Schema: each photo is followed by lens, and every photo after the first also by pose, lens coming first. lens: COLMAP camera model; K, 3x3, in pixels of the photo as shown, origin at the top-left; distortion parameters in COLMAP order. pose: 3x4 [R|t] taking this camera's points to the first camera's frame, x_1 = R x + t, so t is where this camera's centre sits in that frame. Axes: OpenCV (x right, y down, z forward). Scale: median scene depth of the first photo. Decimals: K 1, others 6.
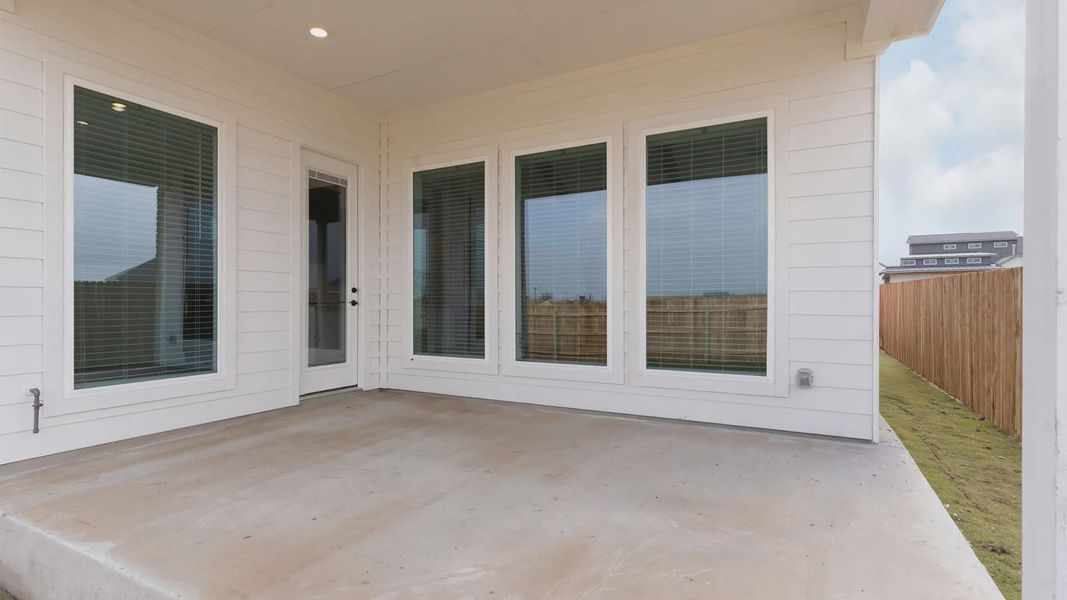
lens RADIAL K [[518.5, 0, 533.5], [0, 518.5, 300.0], [0, 0, 1]] dist [0.030086, 0.000029]
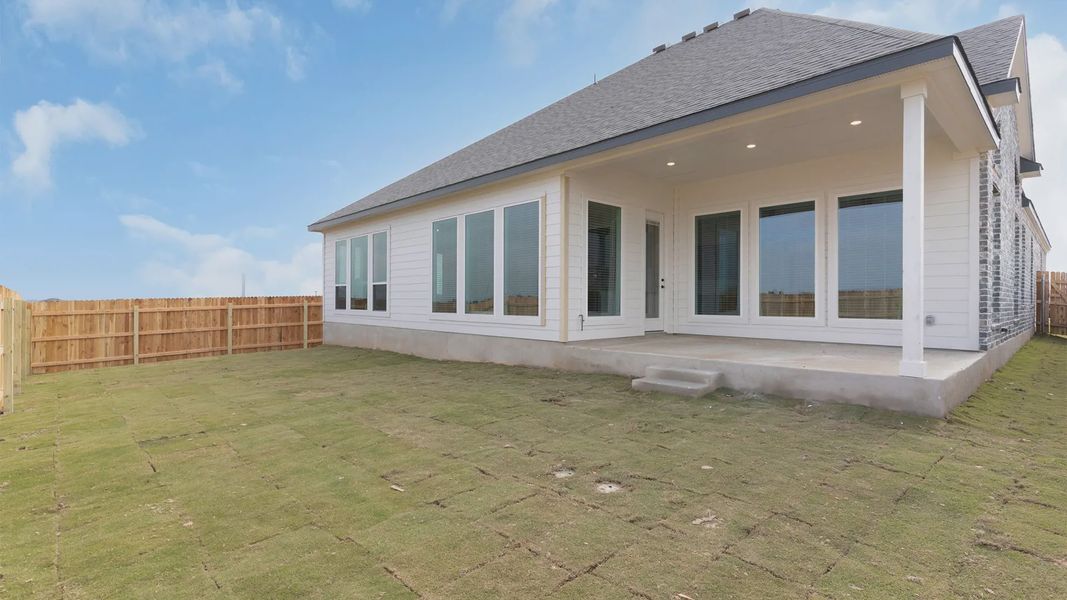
lens RADIAL K [[518.5, 0, 533.5], [0, 518.5, 300.0], [0, 0, 1]] dist [0.030086, 0.000029]
pose [[0.940764, 0.002037, -0.339056, -0.153311], [-0.000304, 0.999987, 0.005164, 0.046375], [0.339062, -0.004755, 0.940752, -0.990978]]
